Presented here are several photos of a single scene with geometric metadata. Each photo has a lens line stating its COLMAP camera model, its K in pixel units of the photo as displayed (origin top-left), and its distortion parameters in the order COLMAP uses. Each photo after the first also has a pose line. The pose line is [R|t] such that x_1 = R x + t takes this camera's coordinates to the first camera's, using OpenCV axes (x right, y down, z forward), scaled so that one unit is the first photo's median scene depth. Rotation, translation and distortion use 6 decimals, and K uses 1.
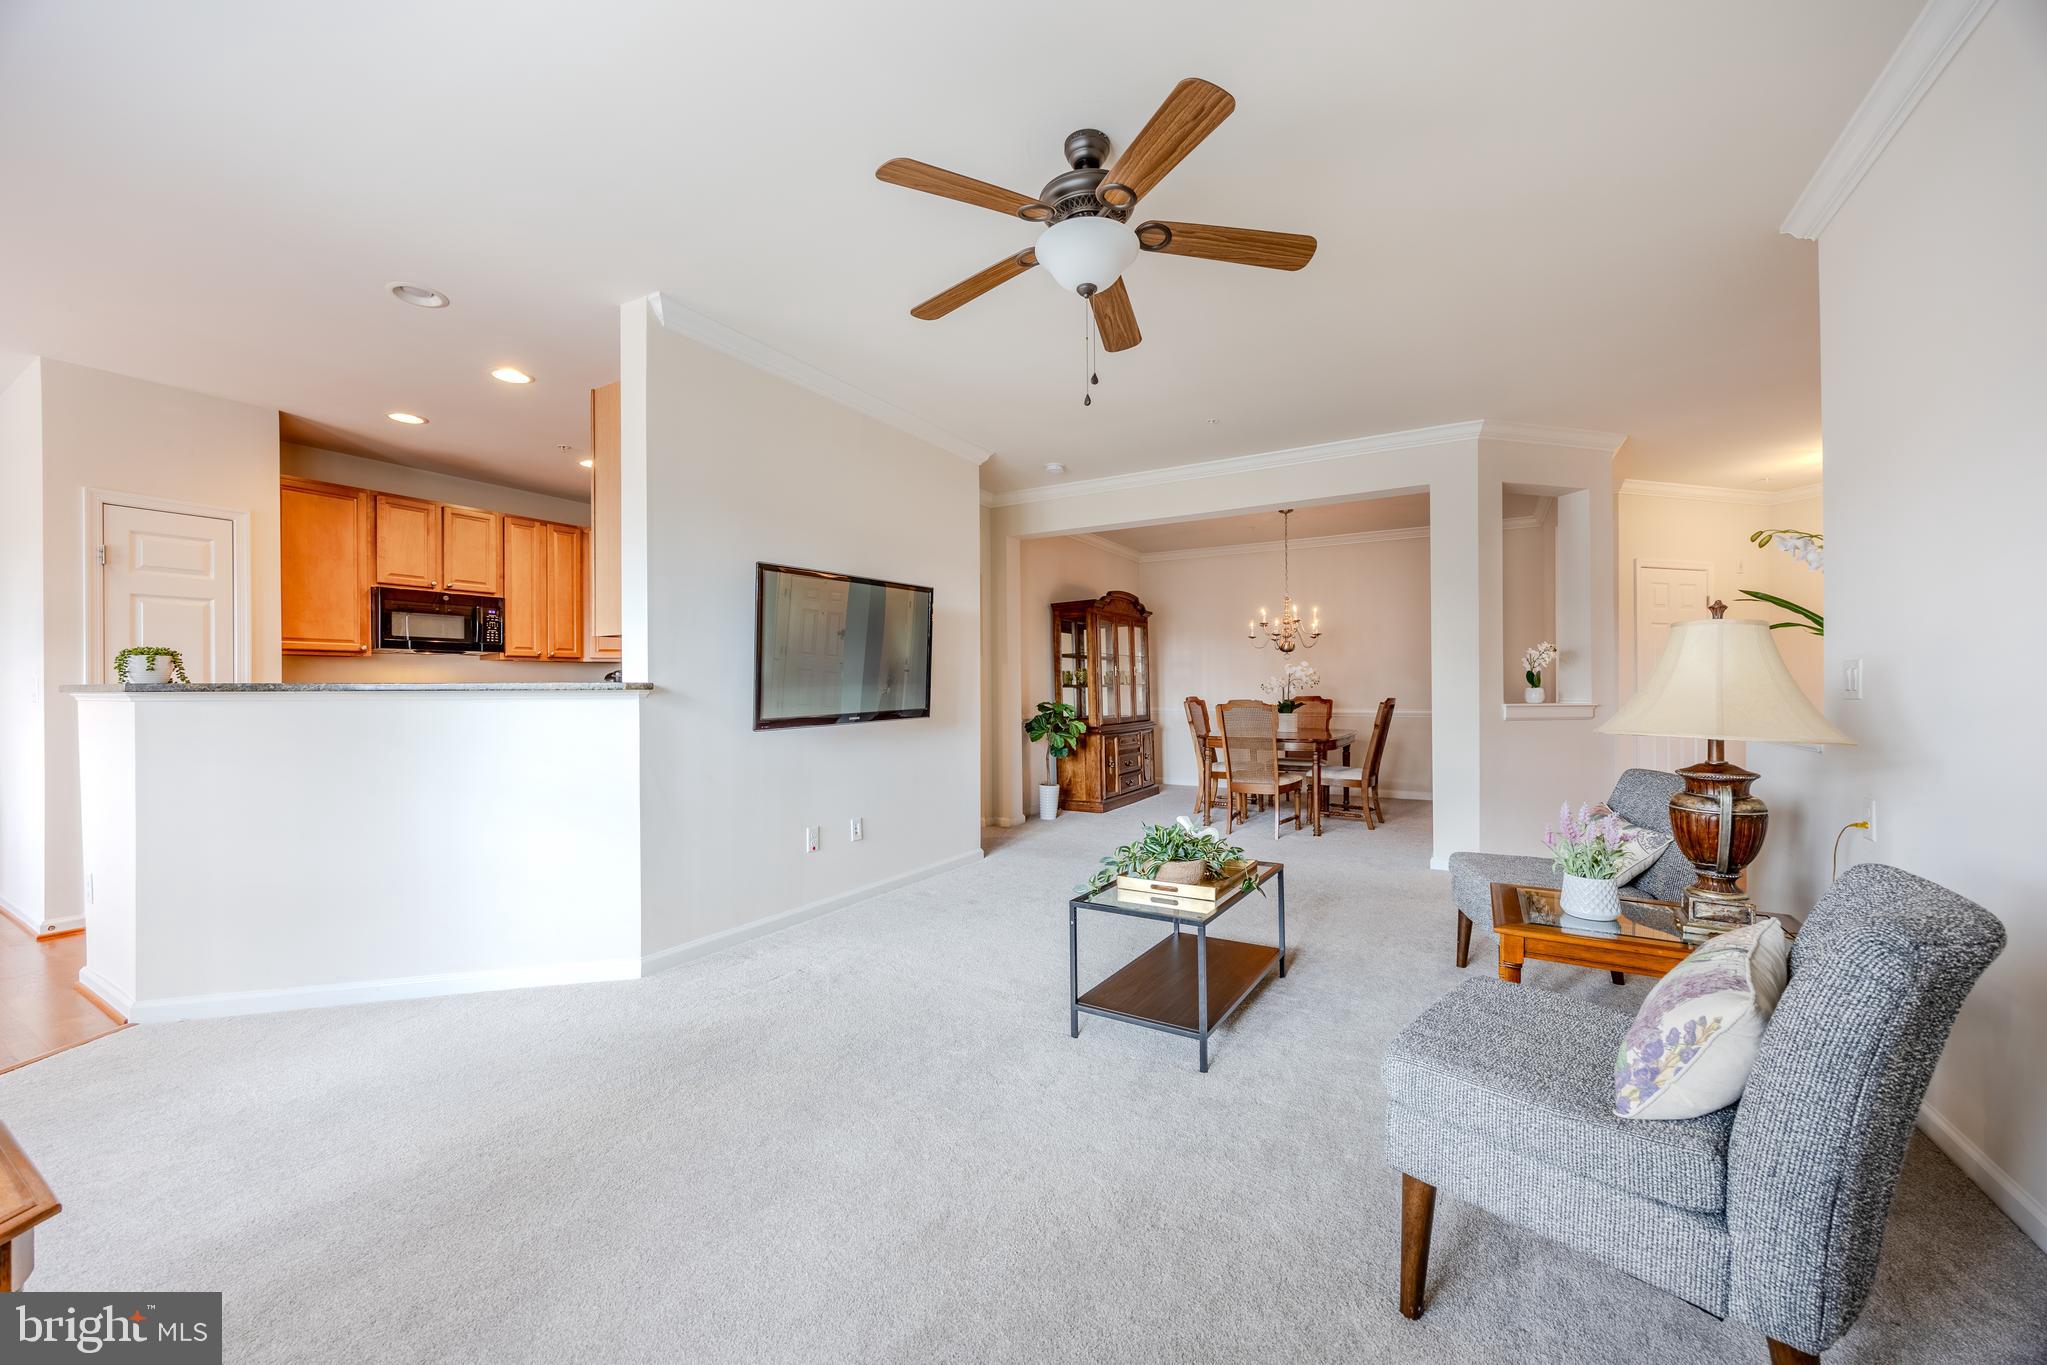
lens RADIAL K [[780.1, 0, 1016.1], [0, 780.1, 688.0], [0, 0, 1]] dist [0.000340, -0.000038]
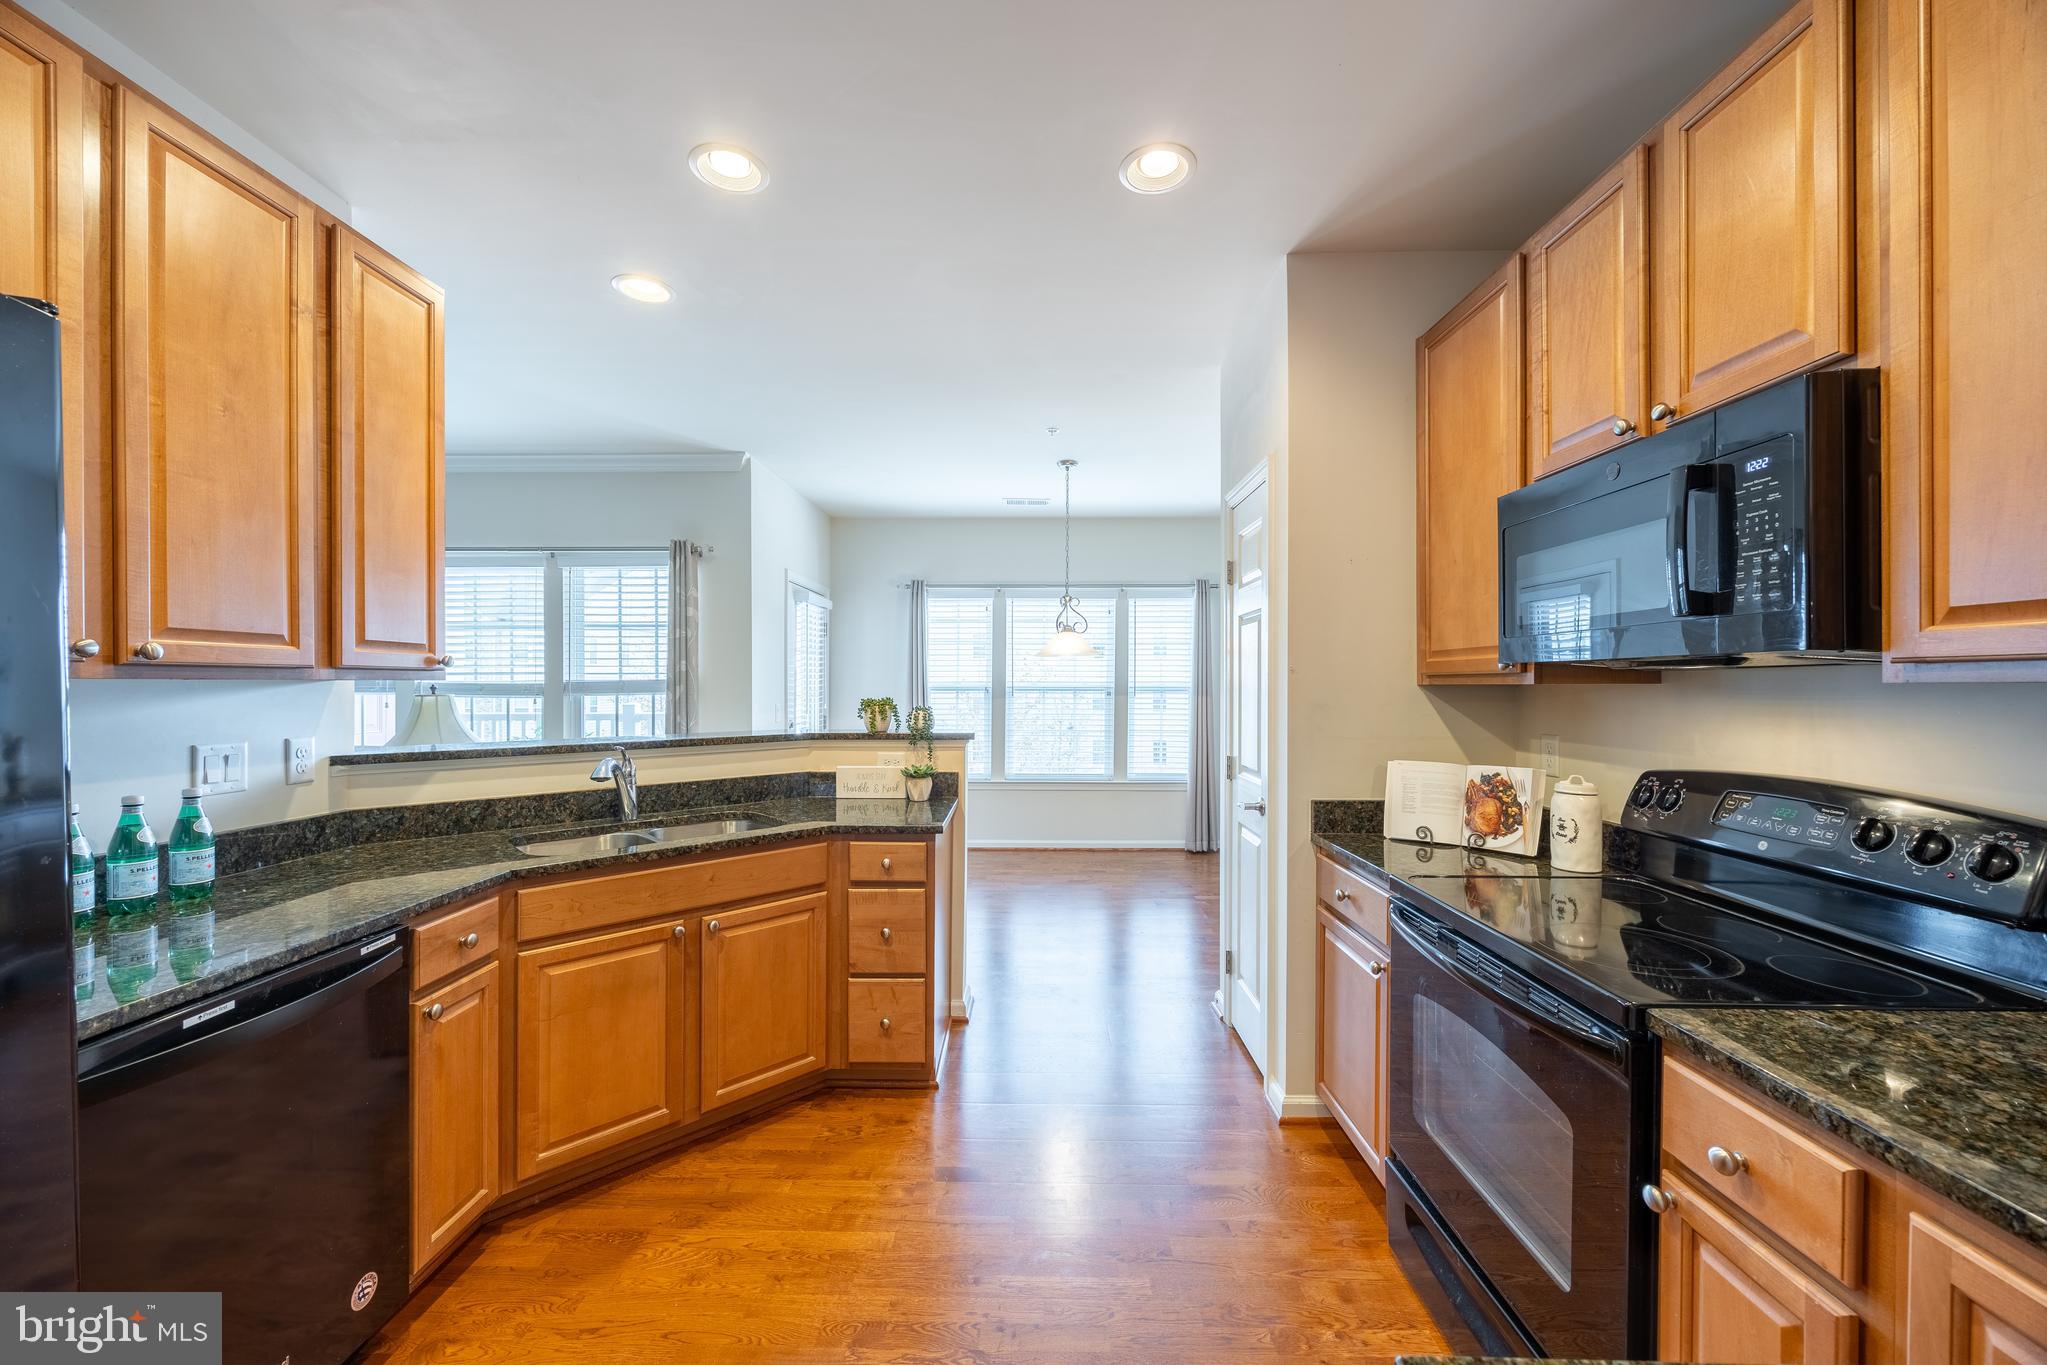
lens RADIAL K [[780.1, 0, 1016.1], [0, 780.1, 688.0], [0, 0, 1]] dist [0.000340, -0.000038]
pose [[-0.866318, 0.006083, -0.499456, -0.404950], [0.003206, 0.999973, 0.006618, -0.039850], [0.499483, 0.004132, -0.866314, 1.139404]]
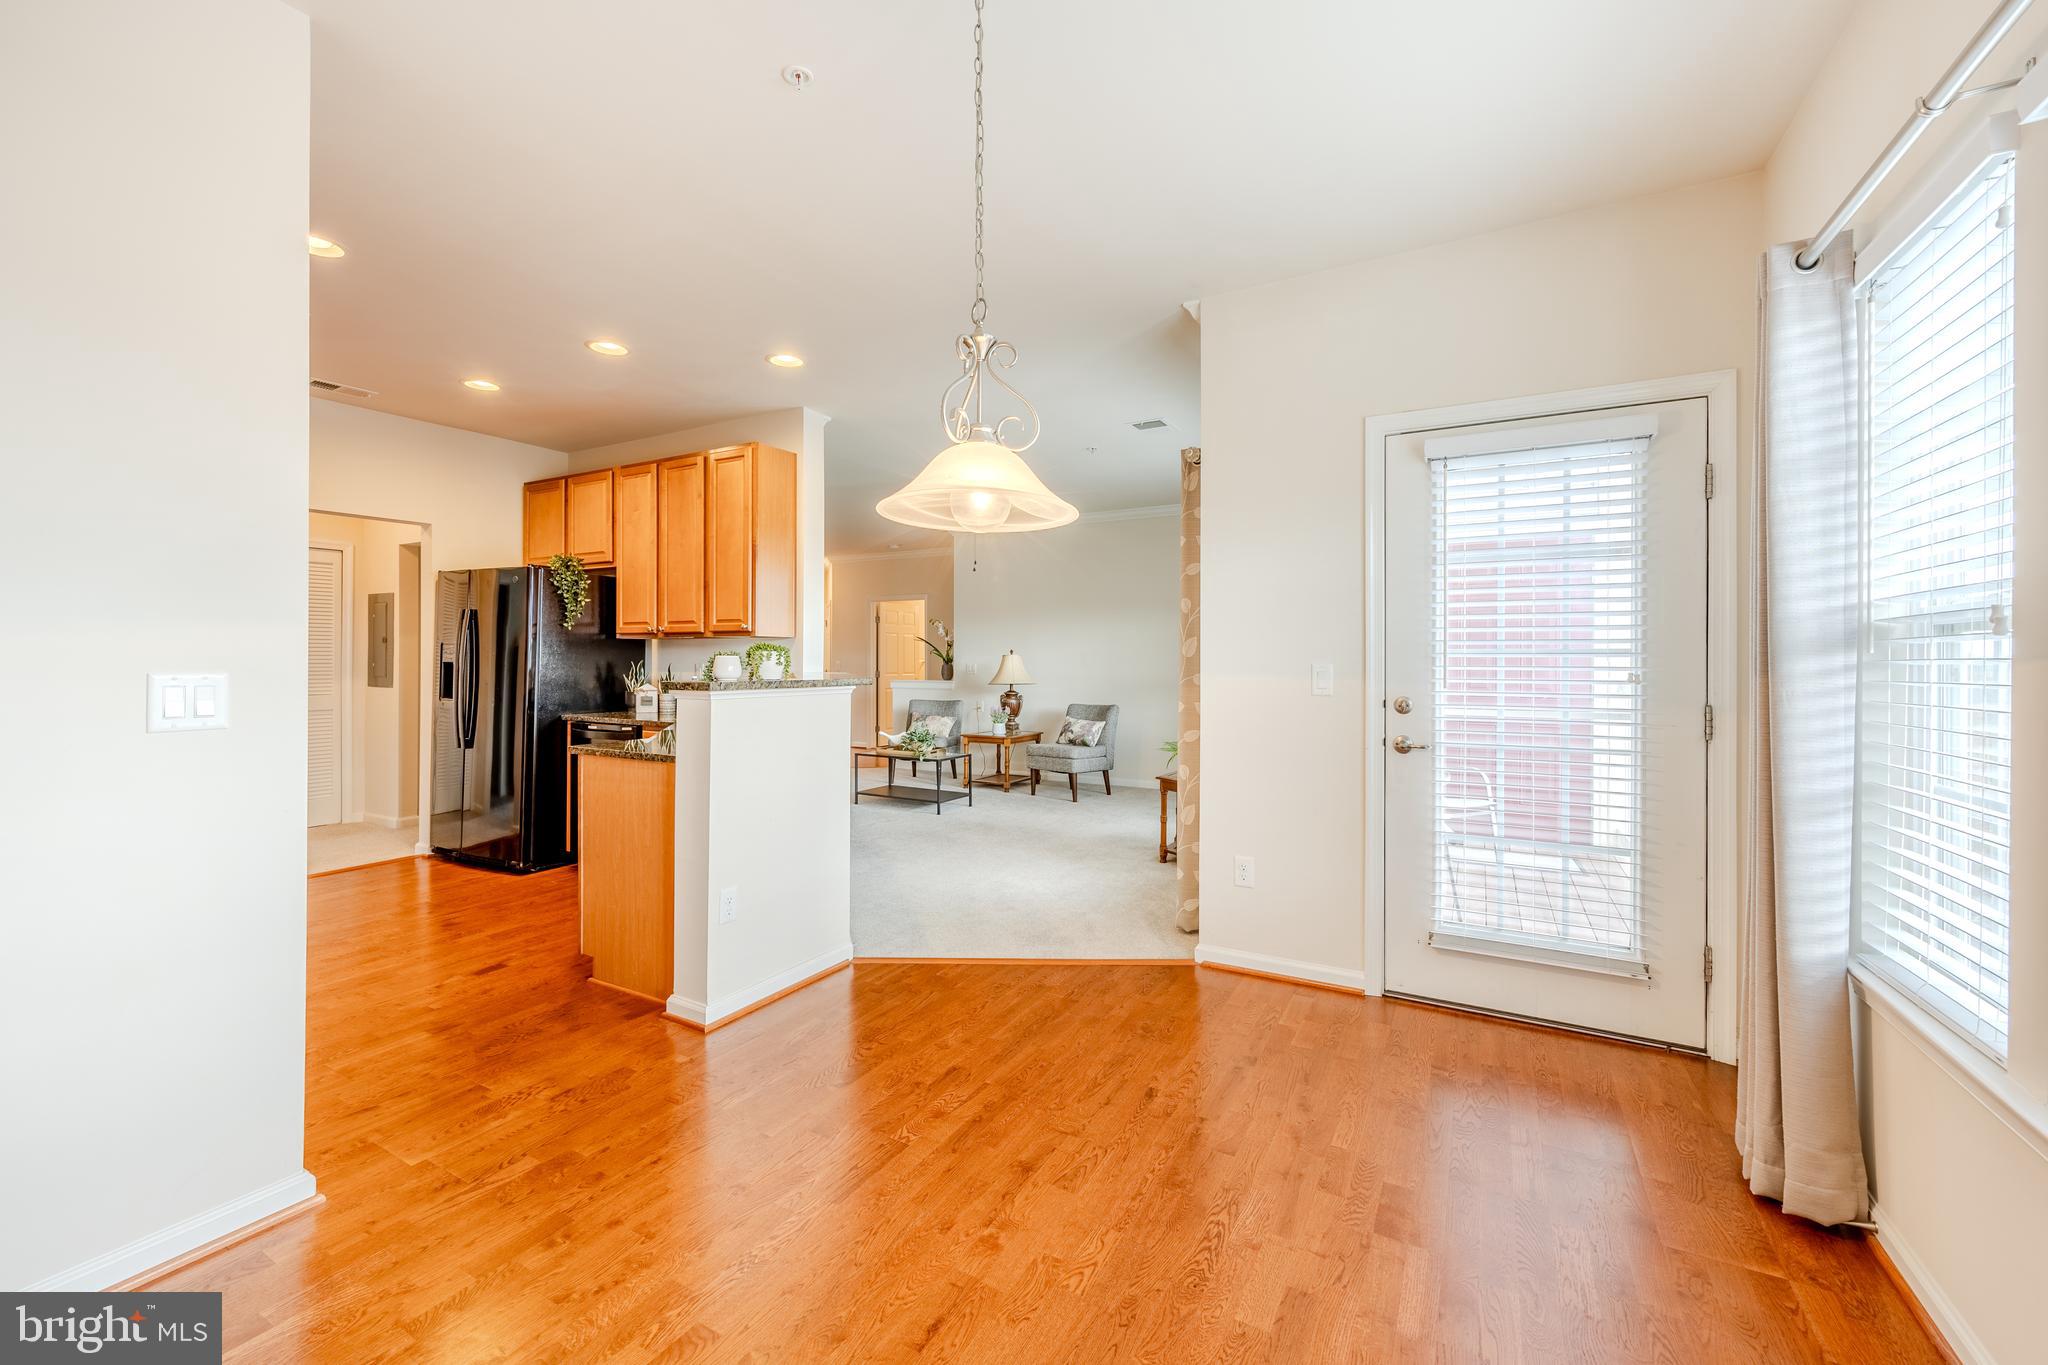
lens RADIAL K [[811.8, 0, 1028.1], [0, 811.8, 657.4], [0, 0, 1]] dist [0.000340, -0.000005]
pose [[-0.032695, 0.006168, 0.999446, -1.209781], [-0.002855, 0.999976, -0.006265, -0.015221], [-0.999461, -0.003058, -0.032677, 0.380993]]
